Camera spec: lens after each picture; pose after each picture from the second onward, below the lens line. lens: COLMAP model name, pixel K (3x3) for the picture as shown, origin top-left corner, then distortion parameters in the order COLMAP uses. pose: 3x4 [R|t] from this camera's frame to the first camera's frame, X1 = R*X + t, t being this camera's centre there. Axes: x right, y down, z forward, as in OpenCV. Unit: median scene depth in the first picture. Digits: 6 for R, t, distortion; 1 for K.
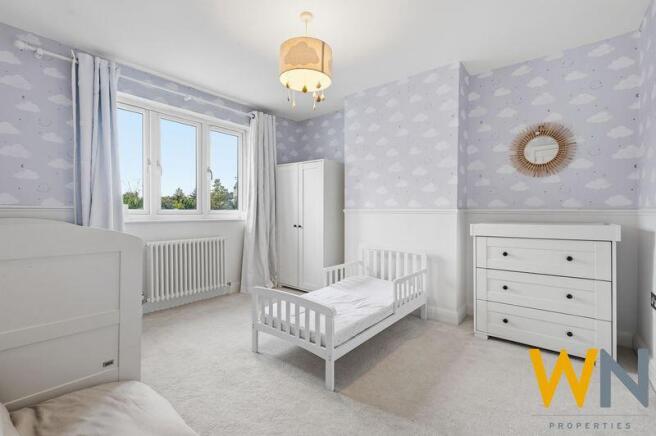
lens RADIAL K [[292.0, 0, 333.6], [0, 292.0, 216.2], [0, 0, 1]] dist [0.002330, 0.000023]
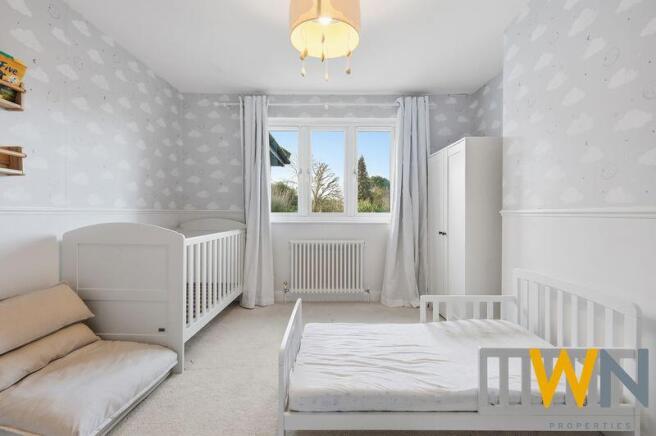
lens RADIAL K [[292.0, 0, 333.6], [0, 292.0, 216.2], [0, 0, 1]] dist [0.002330, 0.000023]
pose [[0.625925, 0.004015, -0.779873, 0.303472], [-0.012024, 0.999918, -0.004502, -0.002614], [0.779790, 0.012194, 0.625922, 0.326942]]
